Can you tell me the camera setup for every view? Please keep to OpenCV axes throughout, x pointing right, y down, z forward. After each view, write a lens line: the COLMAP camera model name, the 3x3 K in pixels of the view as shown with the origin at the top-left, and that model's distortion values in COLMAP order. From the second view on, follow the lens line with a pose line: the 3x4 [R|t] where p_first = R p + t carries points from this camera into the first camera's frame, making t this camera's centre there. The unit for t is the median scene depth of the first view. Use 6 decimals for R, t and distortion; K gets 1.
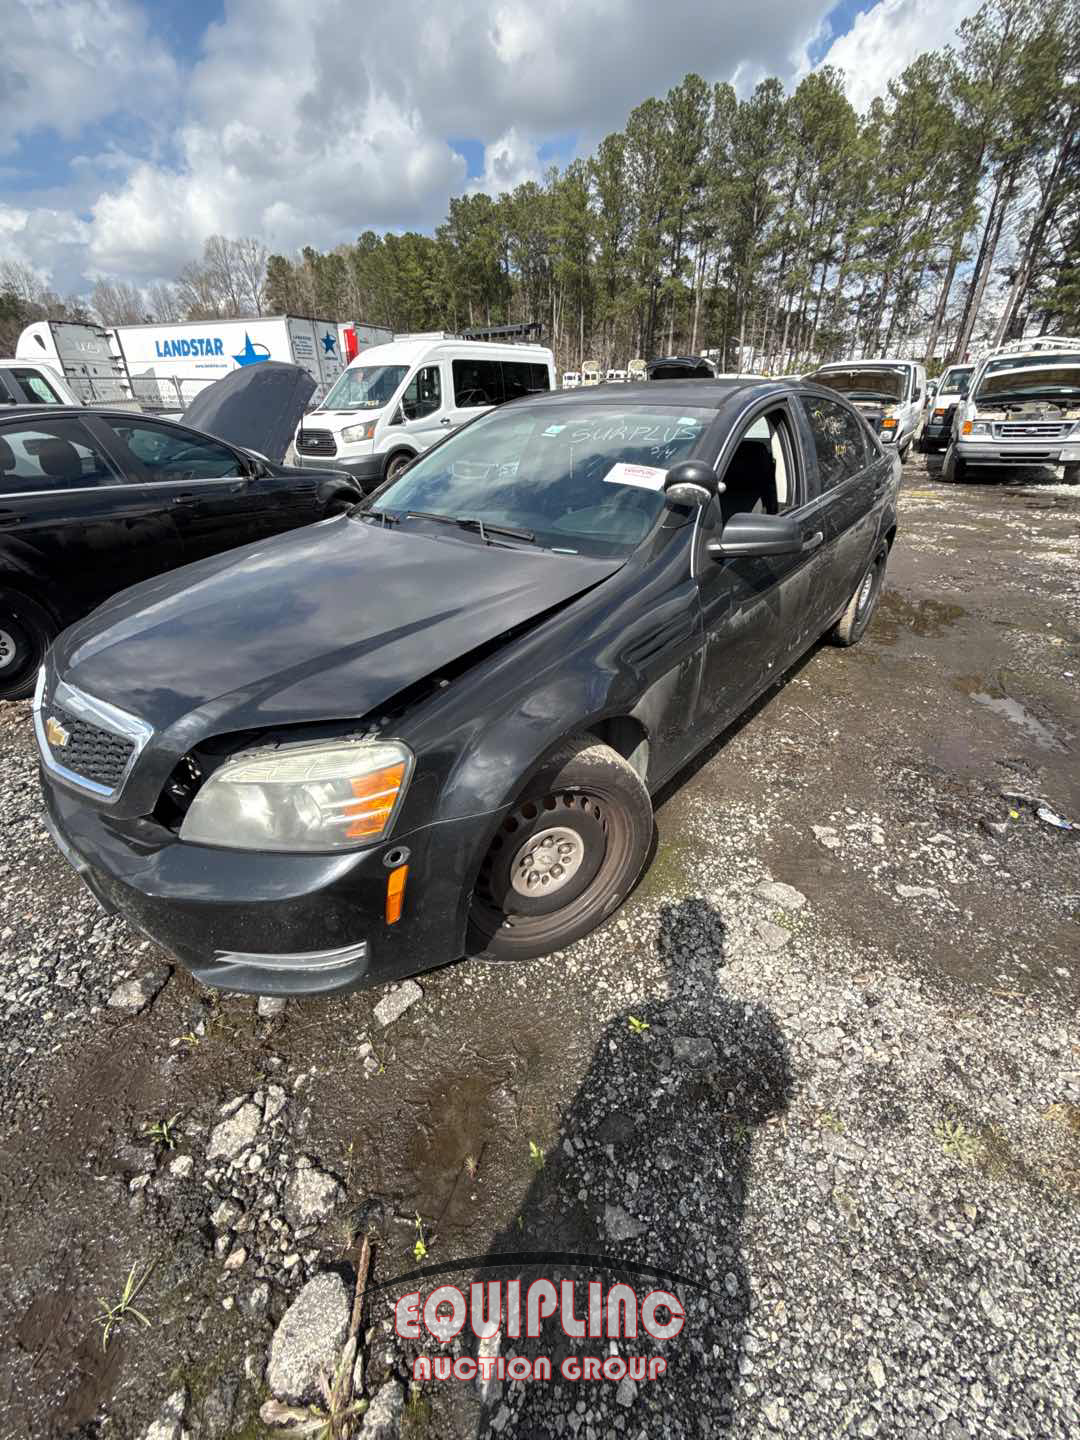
lens RADIAL K [[573.5, 0, 540.0], [0, 573.5, 720.0], [0, 0, 1]] dist [-0.000501, 0.000142]
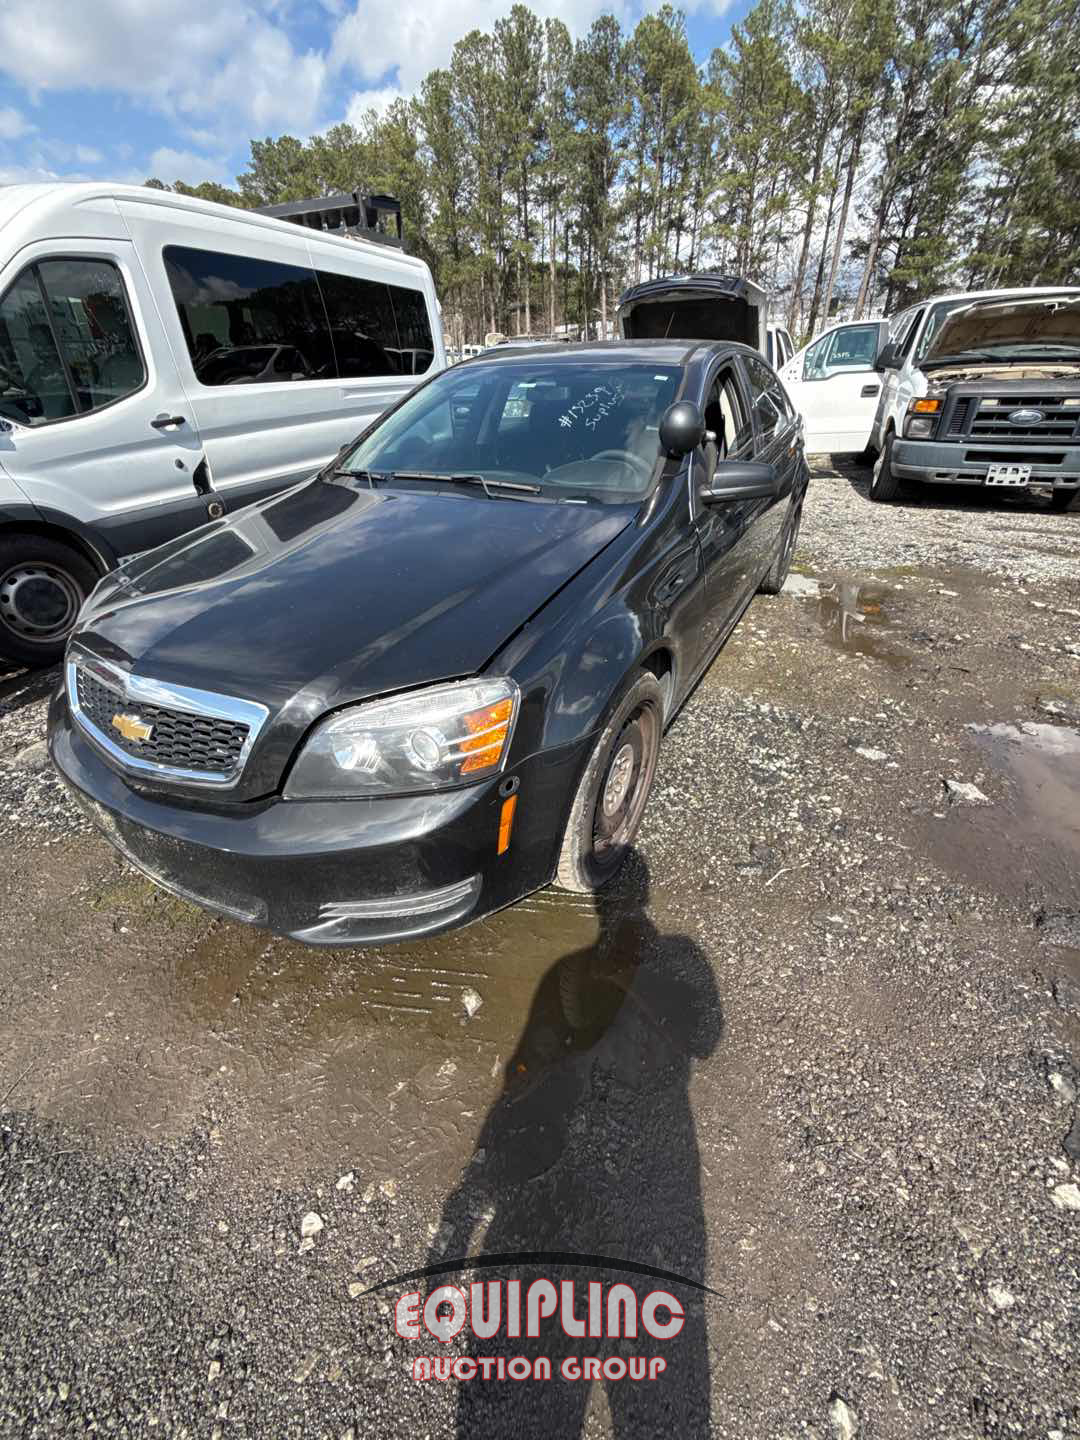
lens RADIAL K [[573.5, 0, 540.0], [0, 573.5, 720.0], [0, 0, 1]] dist [-0.000501, 0.000142]
pose [[0.974449, -0.122678, 0.188145, -0.004845], [0.117778, 0.992349, 0.037049, -0.051657], [-0.191250, -0.013943, 0.981442, 0.096107]]
